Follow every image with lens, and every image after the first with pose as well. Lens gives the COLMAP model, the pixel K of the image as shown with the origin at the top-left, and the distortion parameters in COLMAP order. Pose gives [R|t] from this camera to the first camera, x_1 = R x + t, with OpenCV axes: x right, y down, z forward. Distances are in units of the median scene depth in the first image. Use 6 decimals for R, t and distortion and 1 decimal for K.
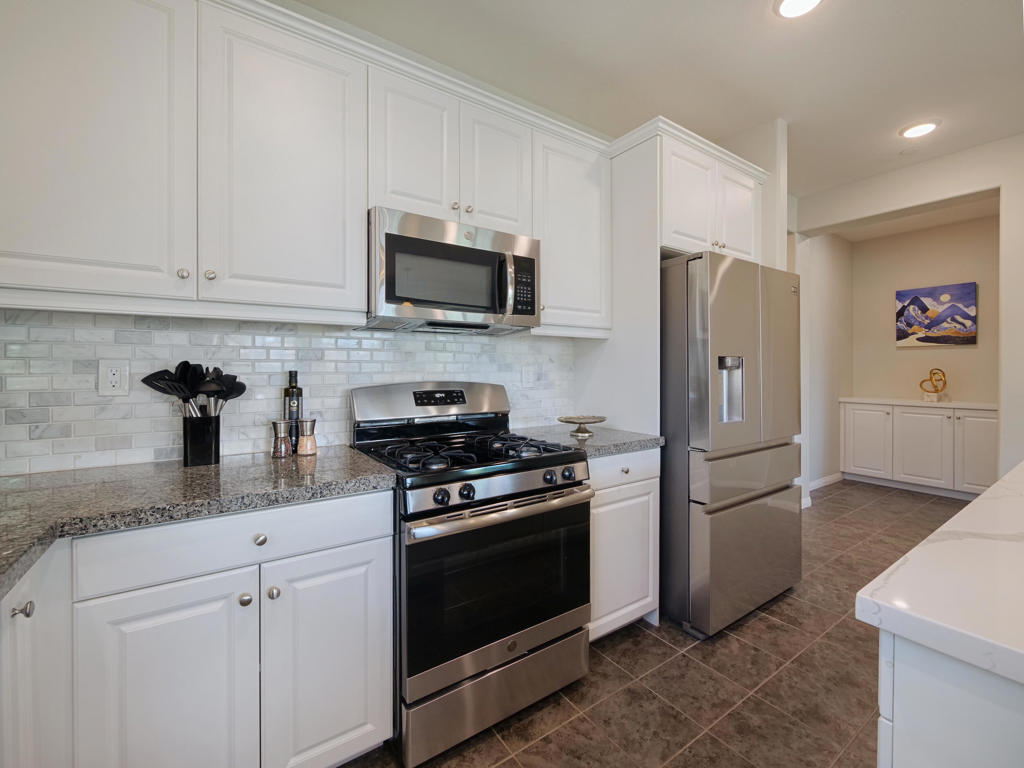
lens RADIAL K [[431.6, 0, 511.4], [0, 431.6, 375.0], [0, 0, 1]] dist [-0.010537, 0.000345]
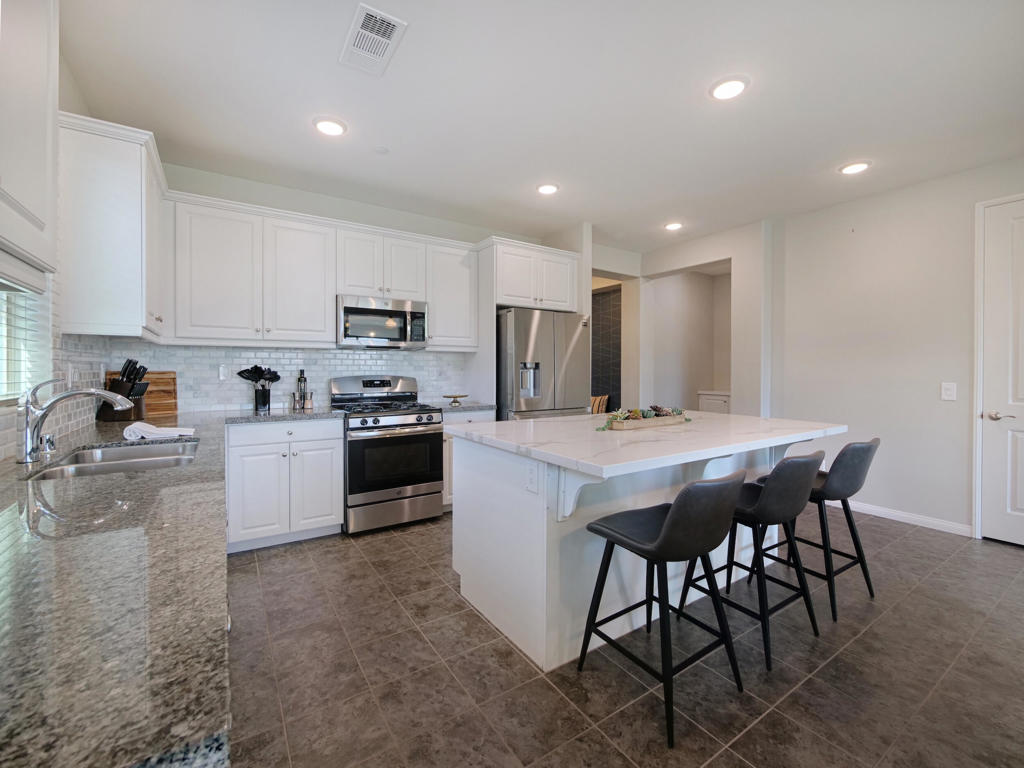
lens RADIAL K [[431.6, 0, 511.3], [0, 431.6, 379.2], [0, 0, 1]] dist [-0.010537, 0.000345]
pose [[0.999832, 0.000903, -0.018302, 0.550736], [-0.000812, 0.999987, 0.004971, 0.025653], [0.018306, -0.004955, 0.999820, -1.080812]]
